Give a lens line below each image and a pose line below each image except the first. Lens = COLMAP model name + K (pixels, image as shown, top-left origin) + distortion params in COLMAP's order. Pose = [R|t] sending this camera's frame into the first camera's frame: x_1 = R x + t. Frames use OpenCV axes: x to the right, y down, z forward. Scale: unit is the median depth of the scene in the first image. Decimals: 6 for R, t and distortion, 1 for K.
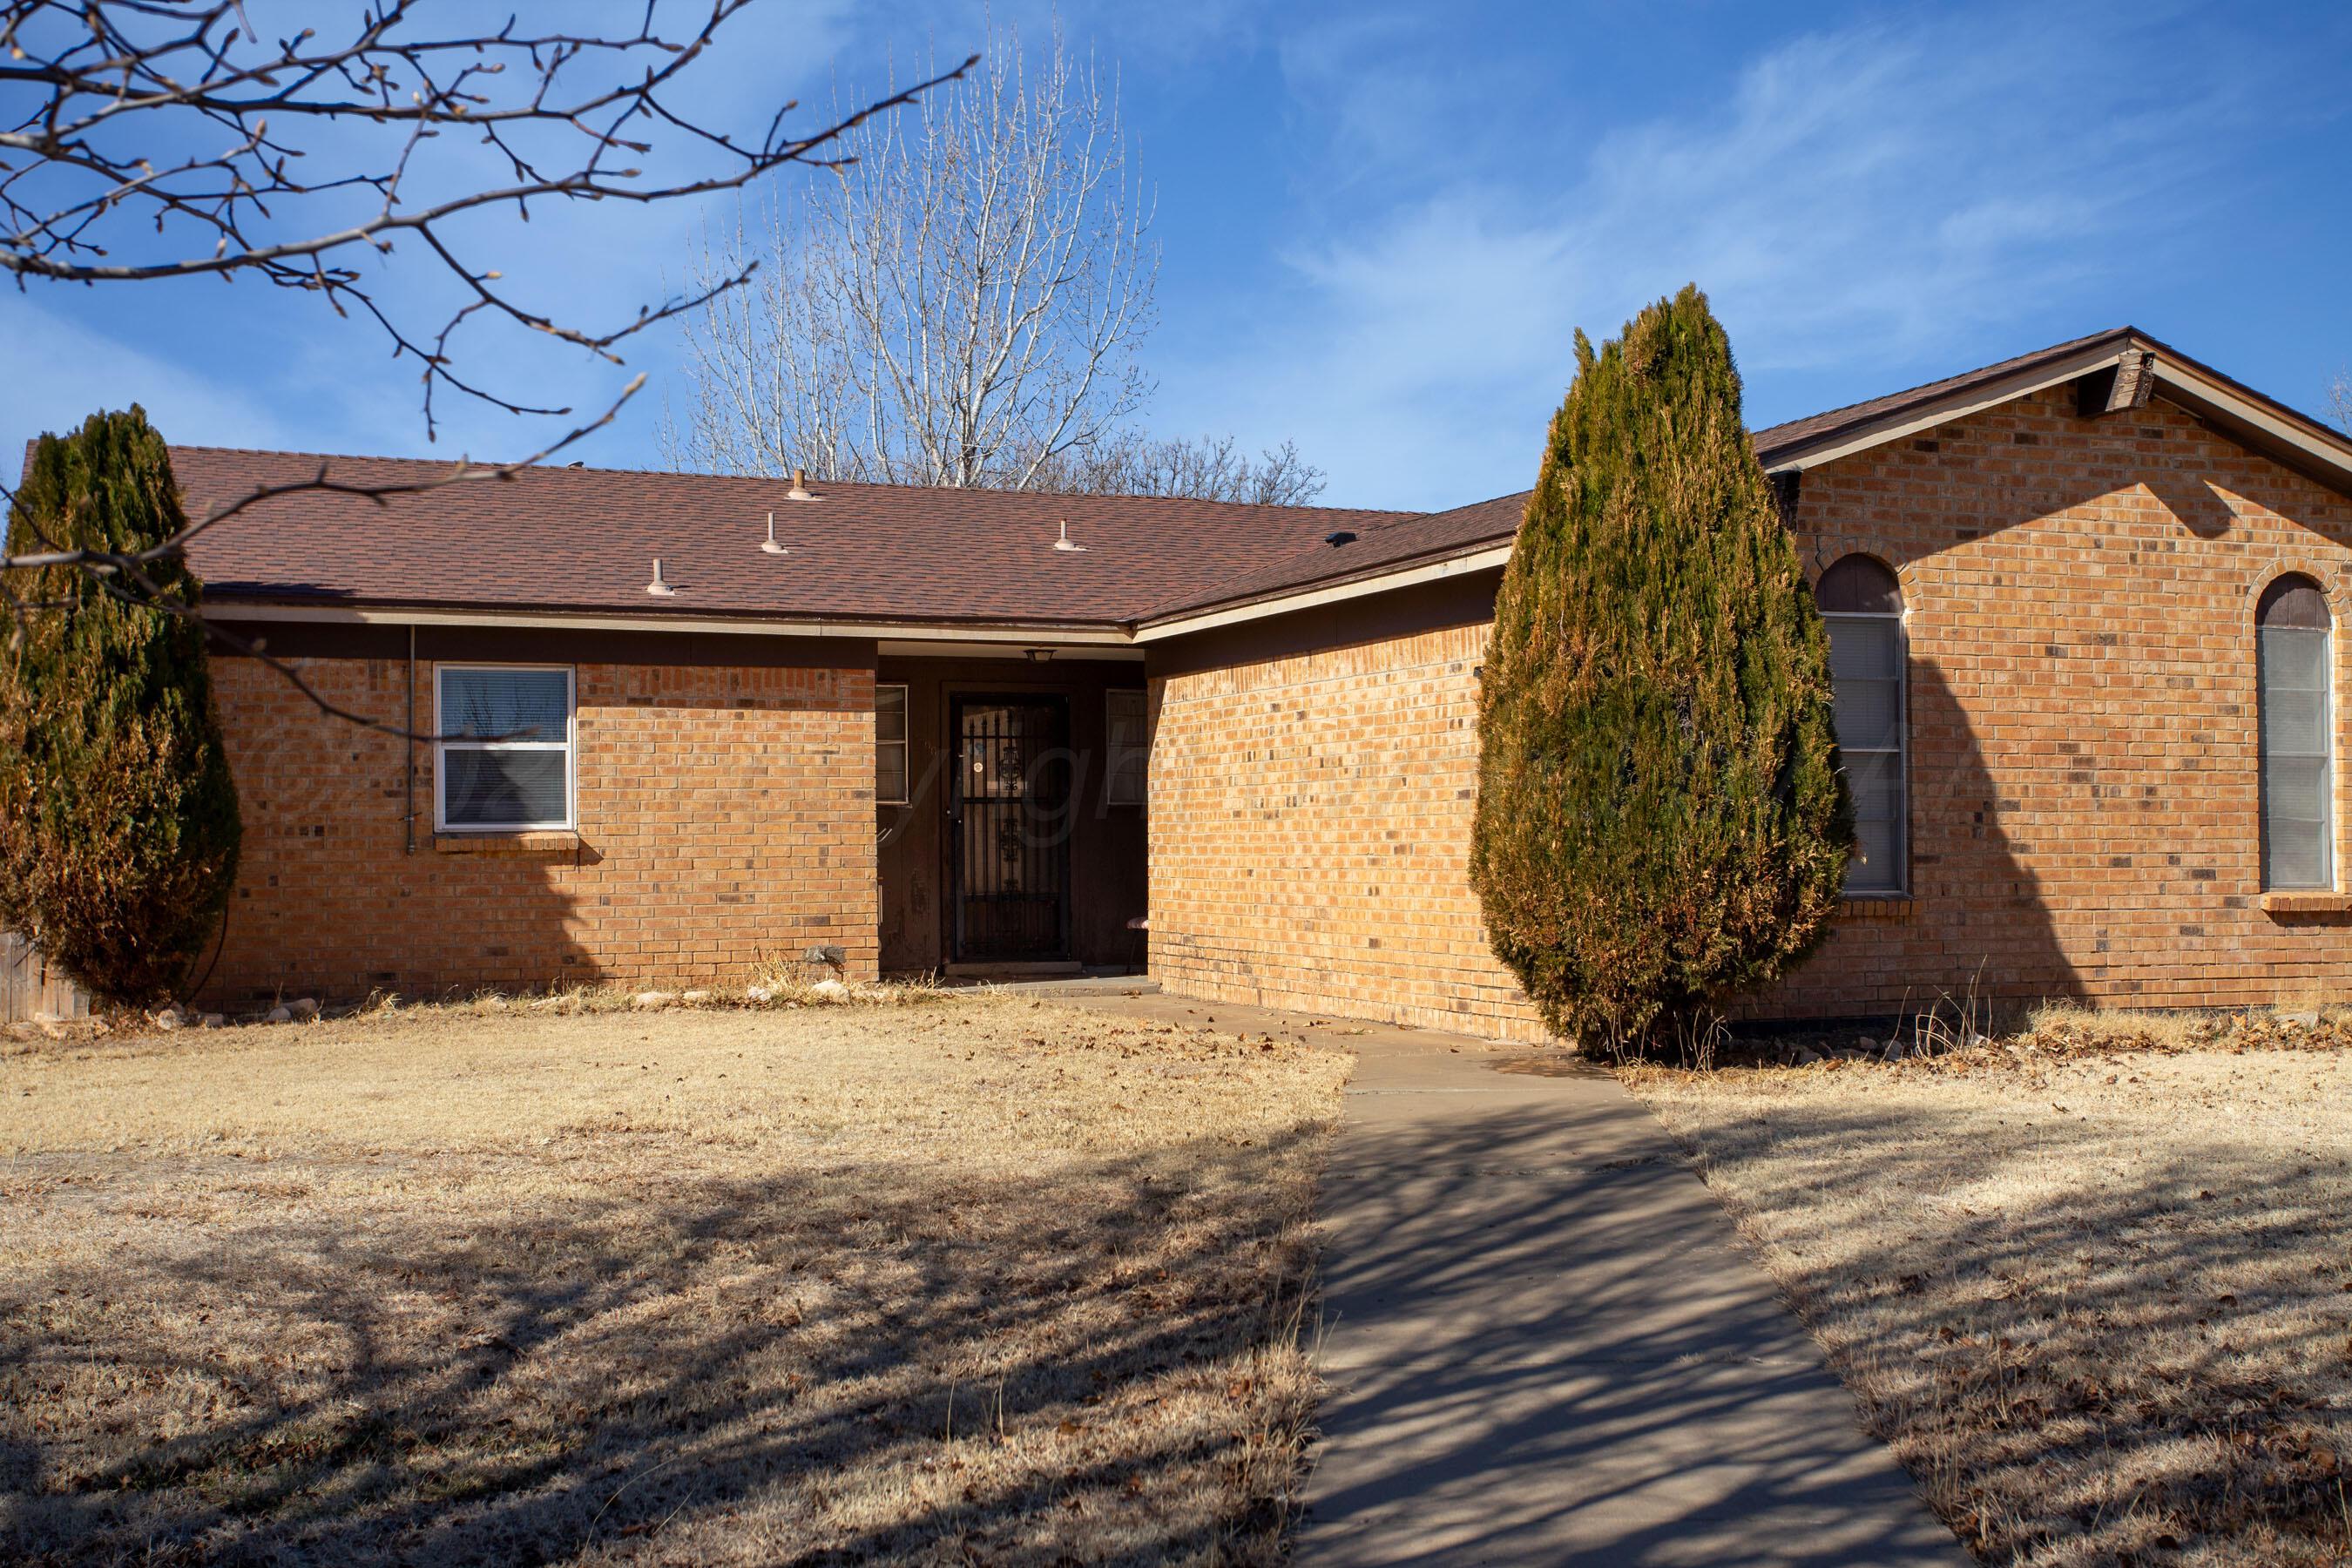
lens RADIAL K [[2715.3, 0, 1175.3], [0, 2715.3, 769.9], [0, 0, 1]] dist [0.115074, 0.000000]
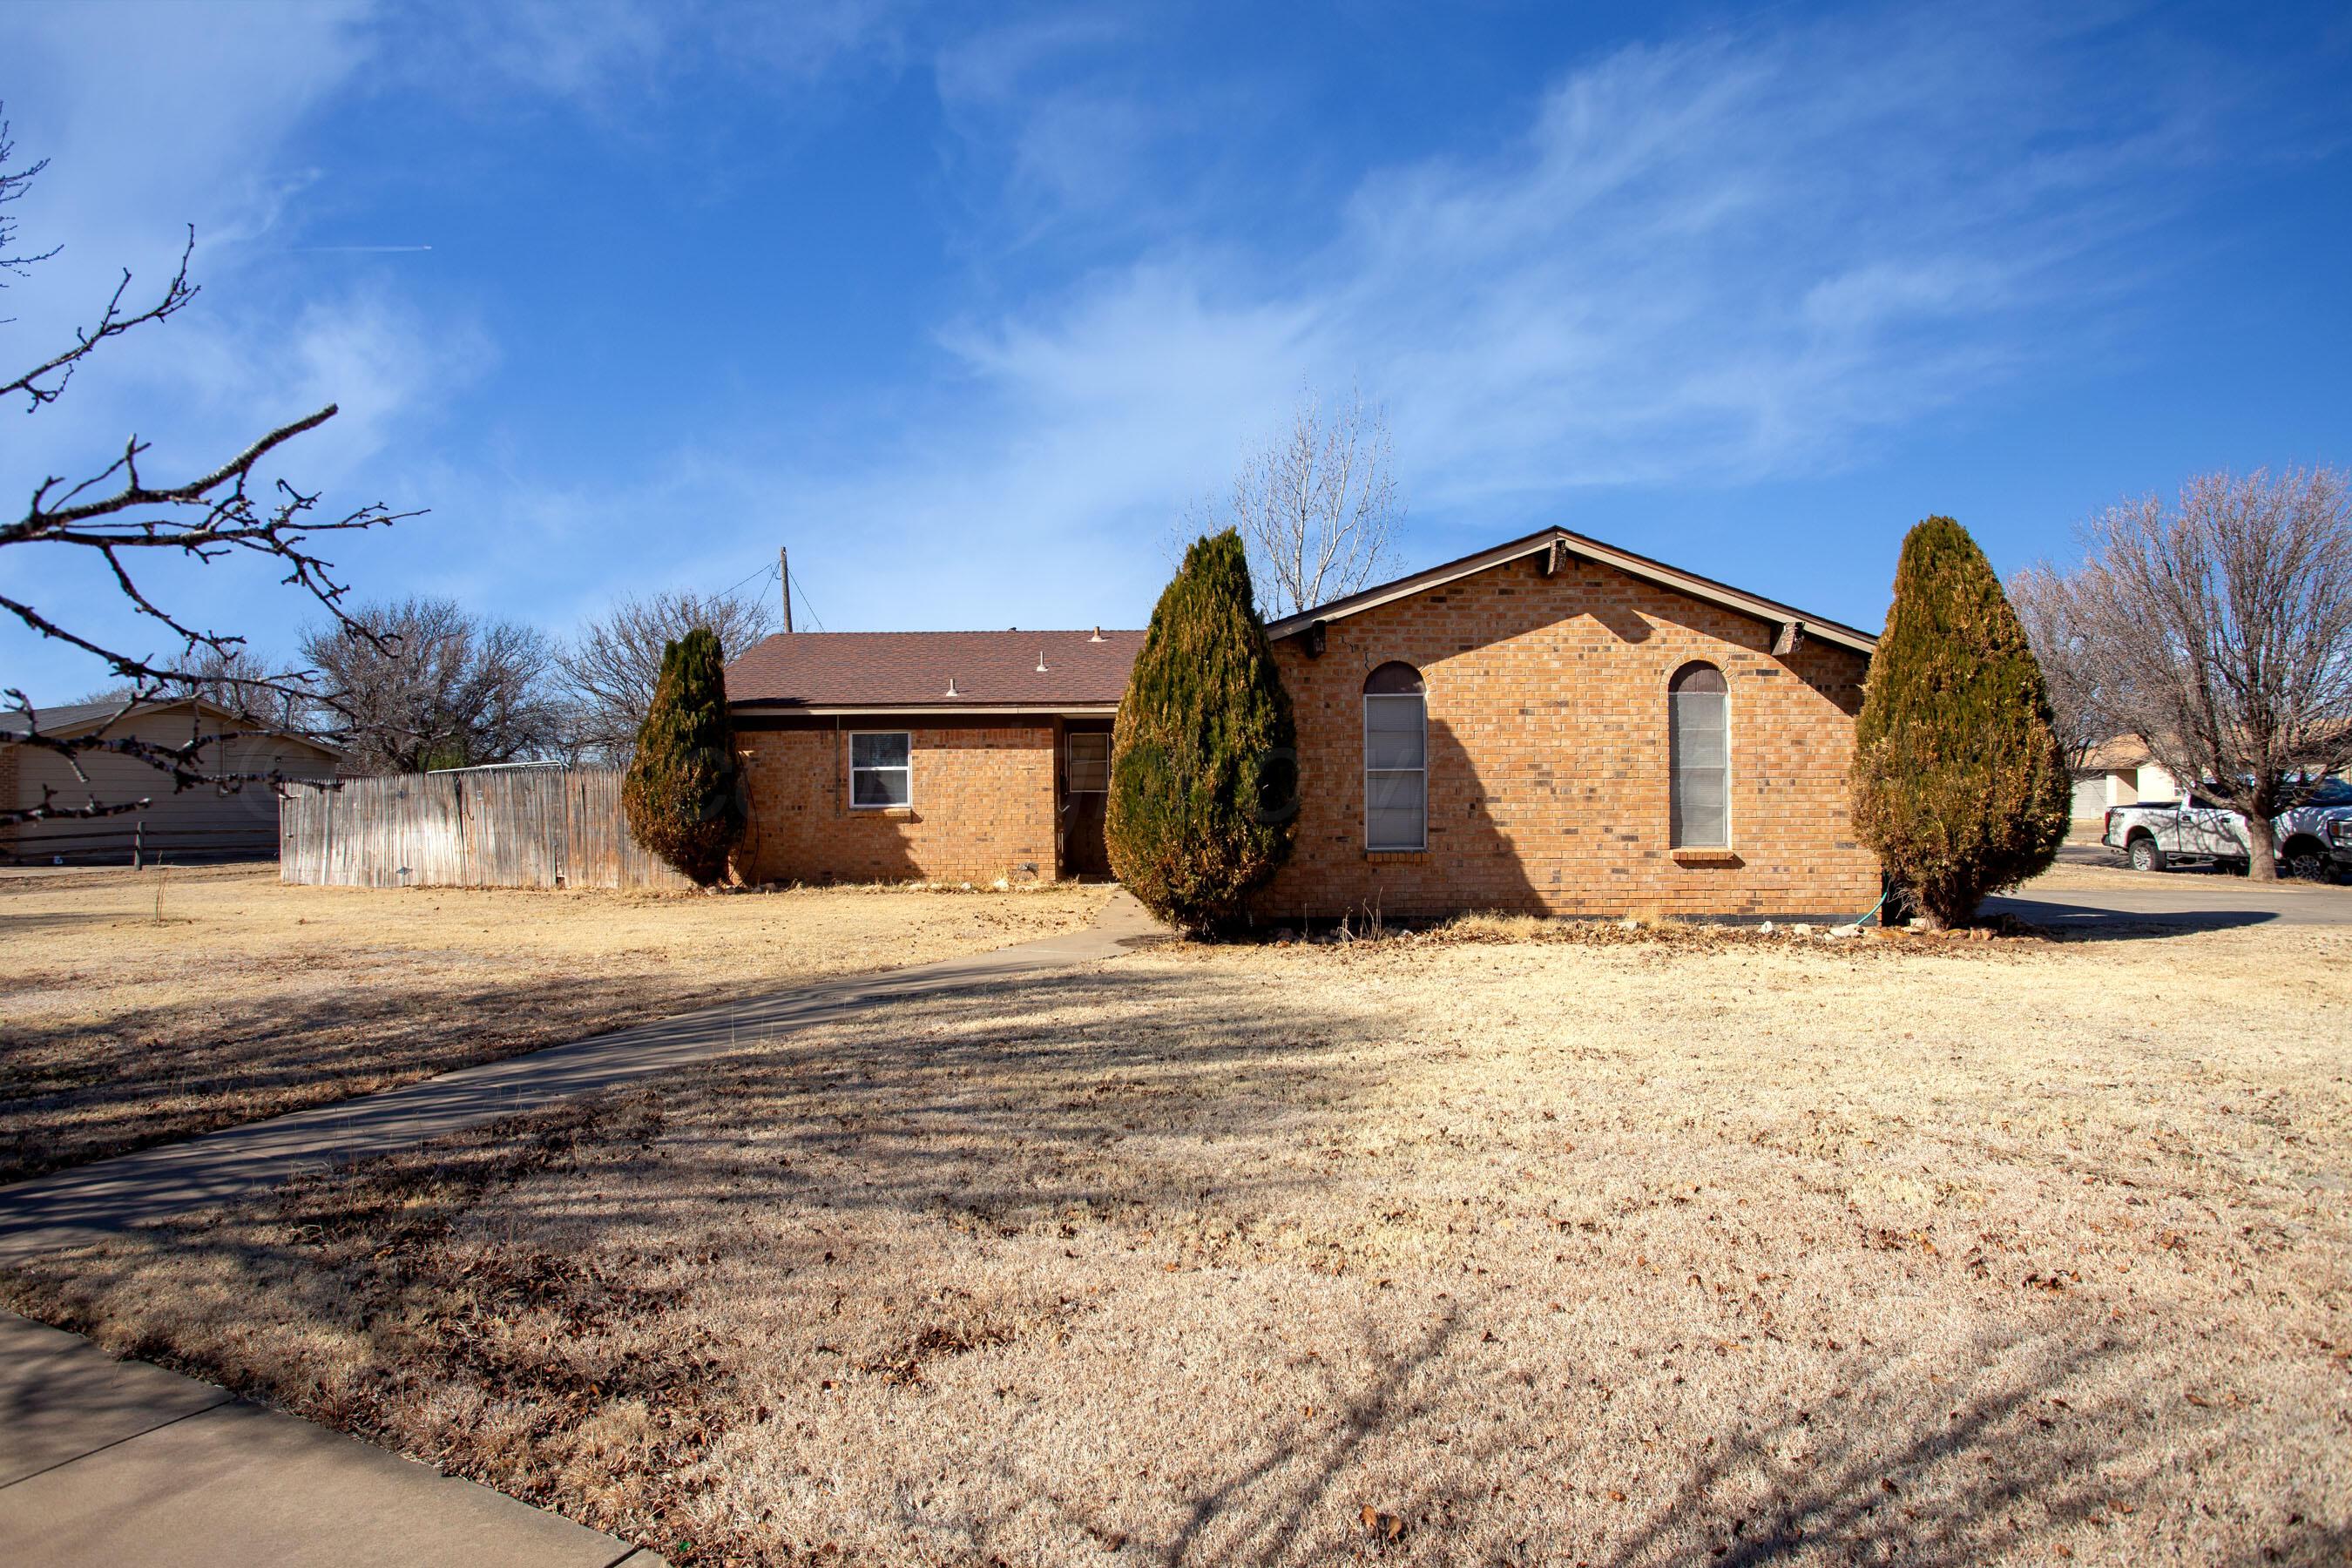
lens RADIAL K [[1367.3, 0, 1176.3], [0, 1367.3, 786.2], [0, 0, 1]] dist [-0.001778, -0.000079]
pose [[0.921166, -0.003678, -0.389152, 0.446703], [0.013232, 0.999673, 0.021872, -0.017287], [0.388944, -0.025297, 0.920914, 0.103831]]
